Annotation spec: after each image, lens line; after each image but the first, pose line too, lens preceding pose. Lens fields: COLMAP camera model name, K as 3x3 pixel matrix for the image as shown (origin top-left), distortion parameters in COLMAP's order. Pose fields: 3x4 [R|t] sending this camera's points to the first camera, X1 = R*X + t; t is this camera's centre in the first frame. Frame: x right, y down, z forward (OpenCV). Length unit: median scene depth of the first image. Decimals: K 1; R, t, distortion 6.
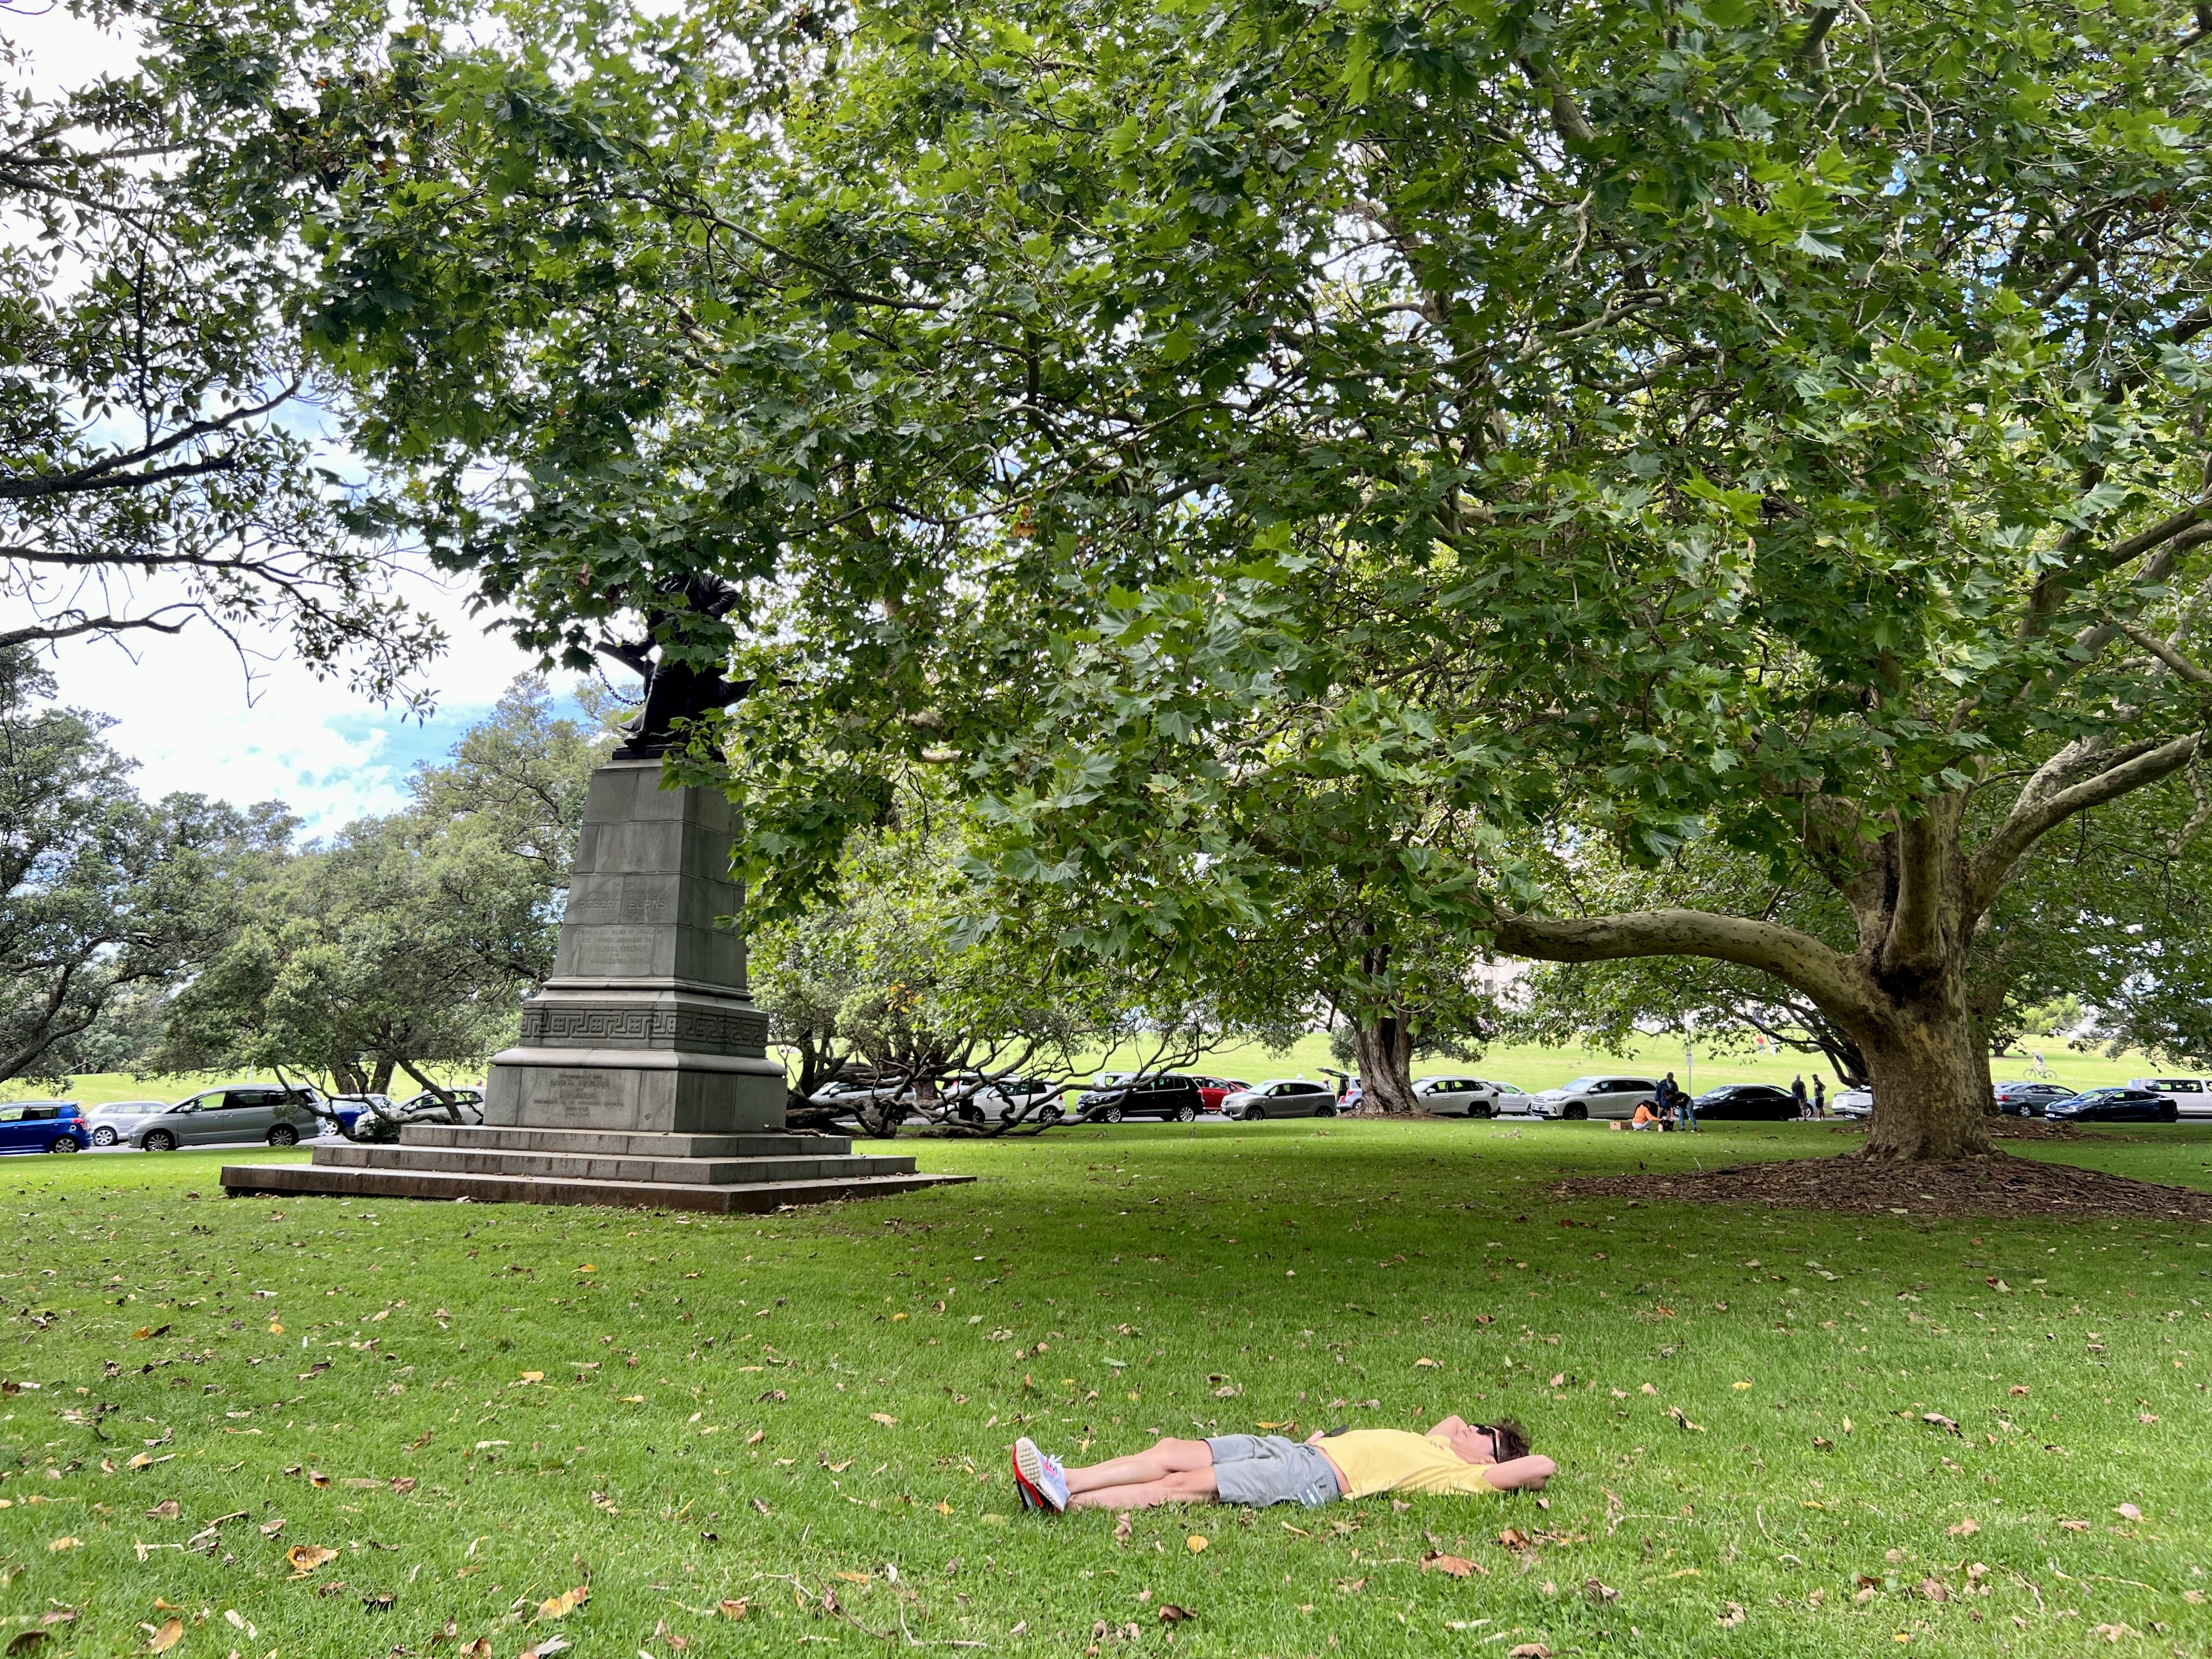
lens RADIAL K [[1667.8, 0, 1108.6], [0, 1667.8, 832.5], [0, 0, 1]] dist [0.002543, 0.000857]
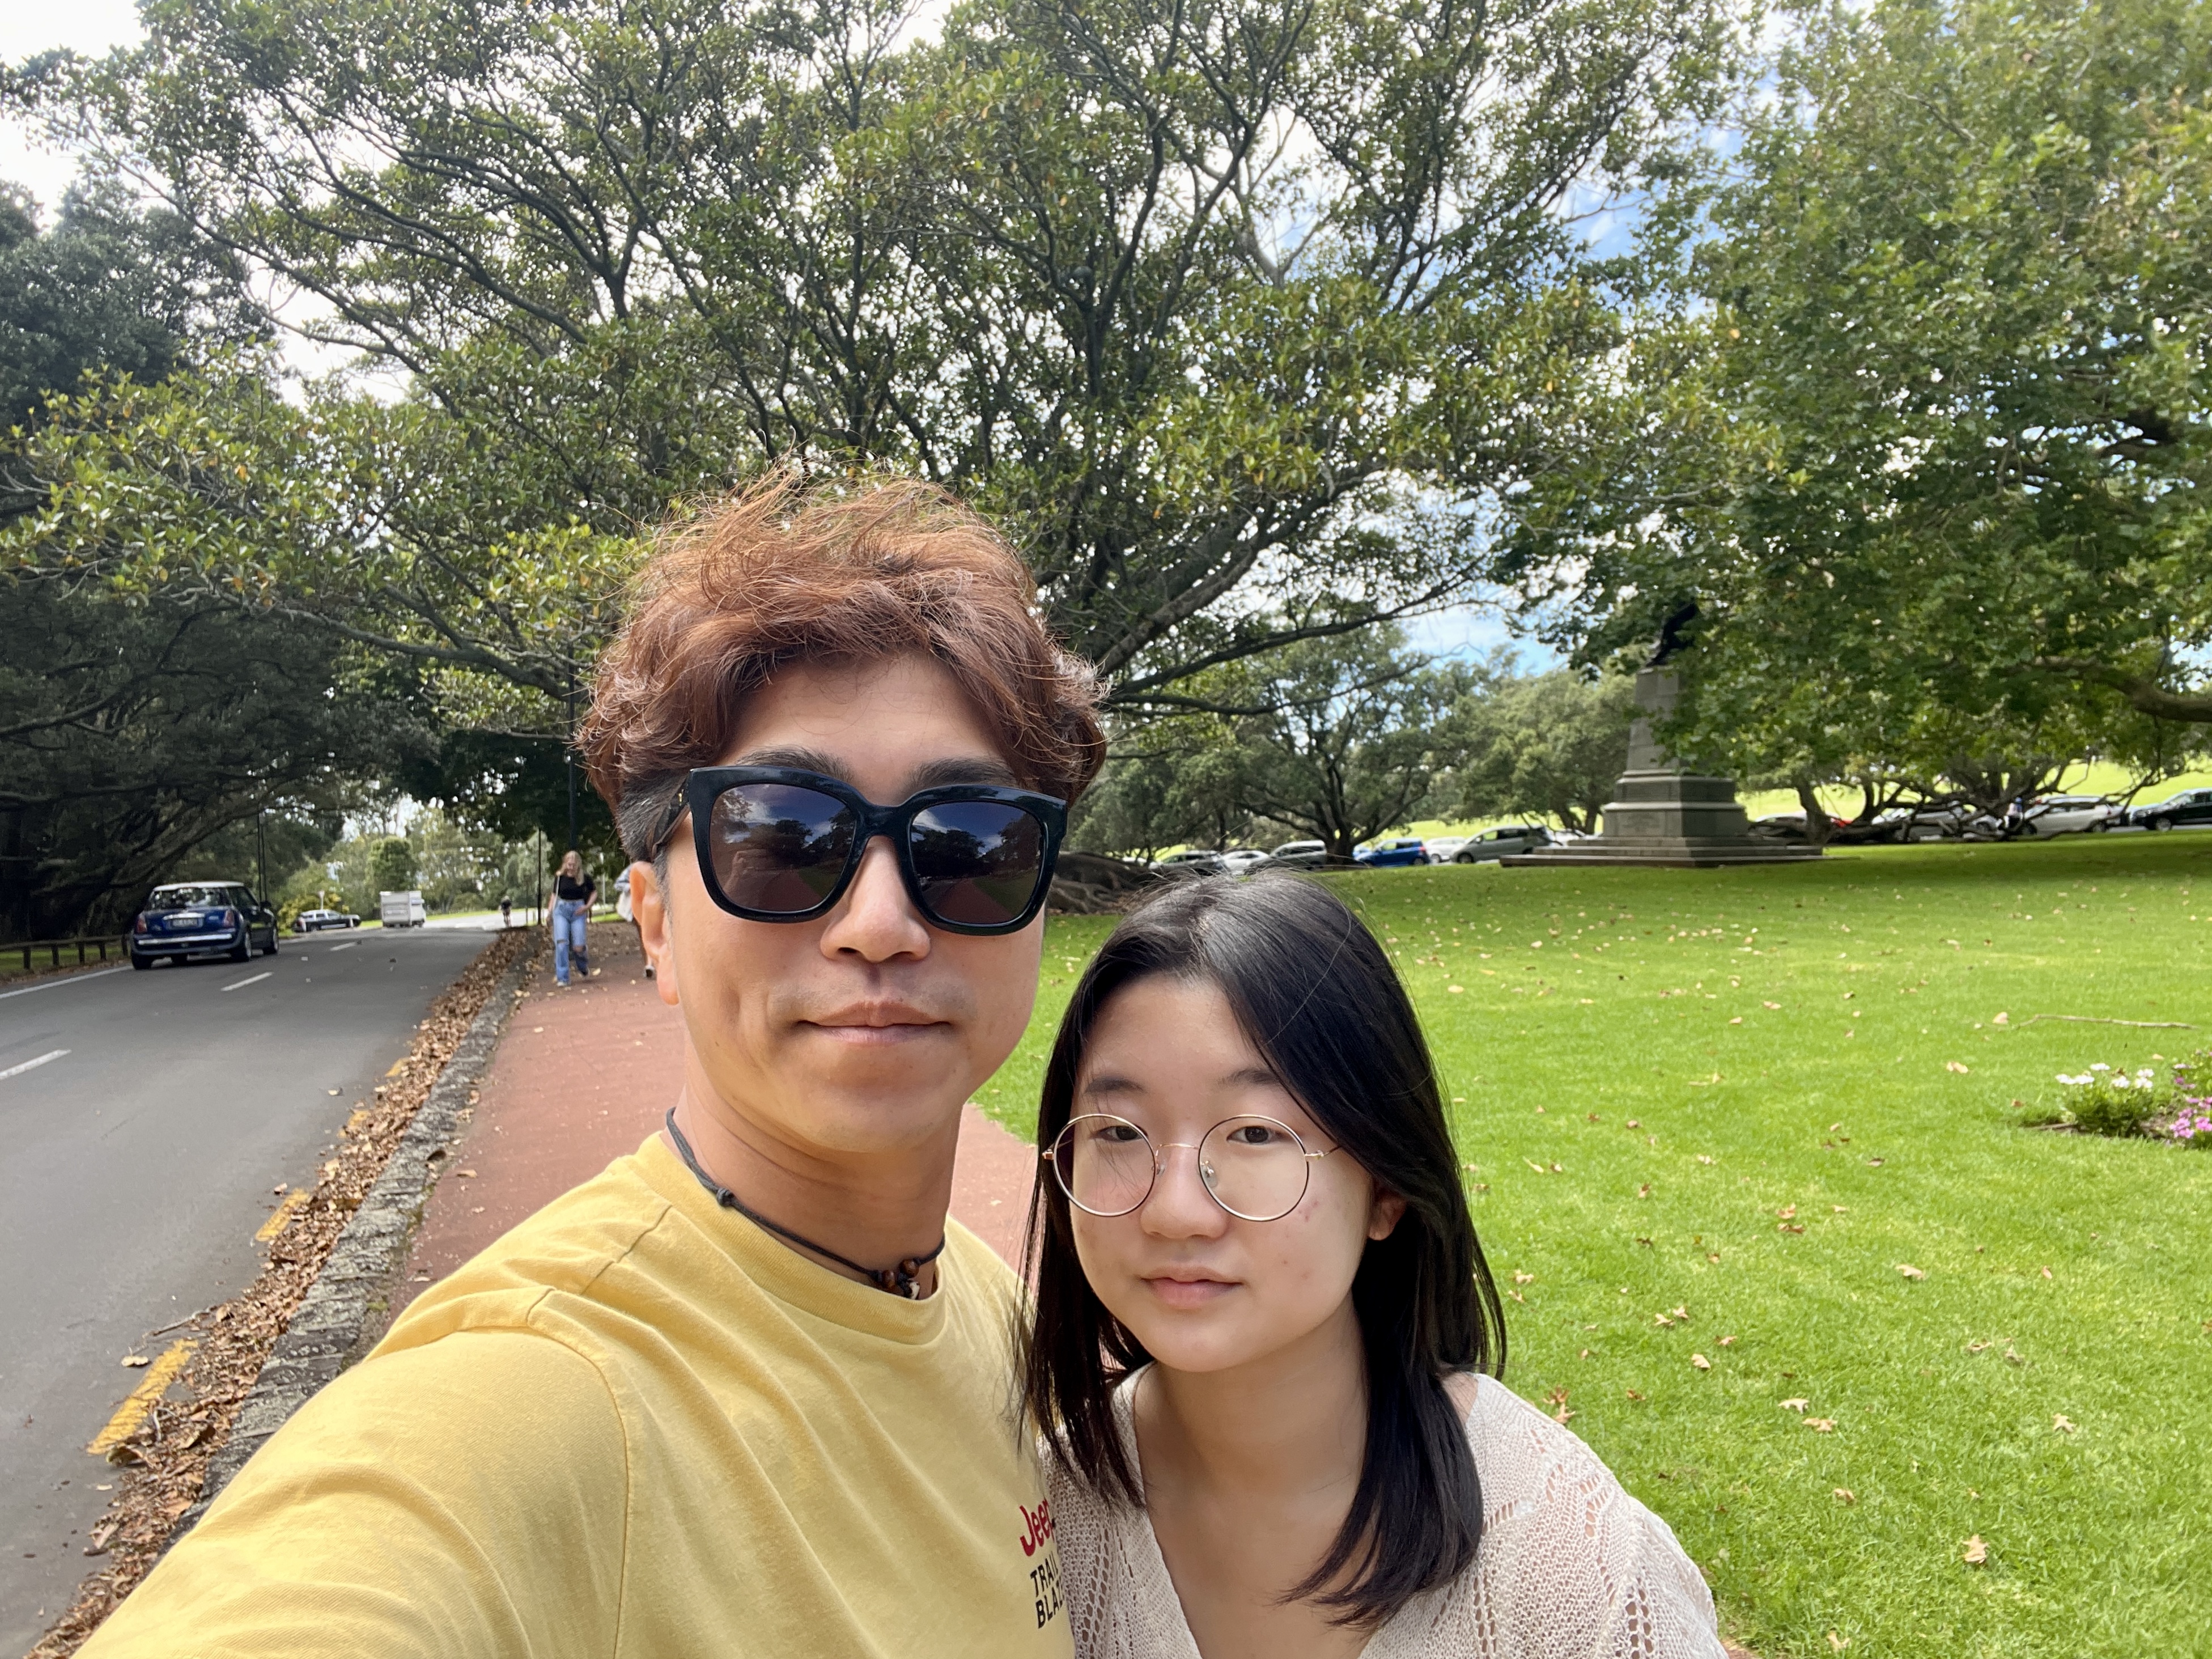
lens RADIAL K [[1485.5, 0, 1107.9], [0, 1485.5, 834.7], [0, 0, 1]] dist [-0.001430, -0.000043]
pose [[0.738241, -0.031343, -0.673808, 0.210190], [0.137325, 0.984983, 0.104639, -0.056459], [0.660410, -0.169780, 0.731460, -0.393067]]
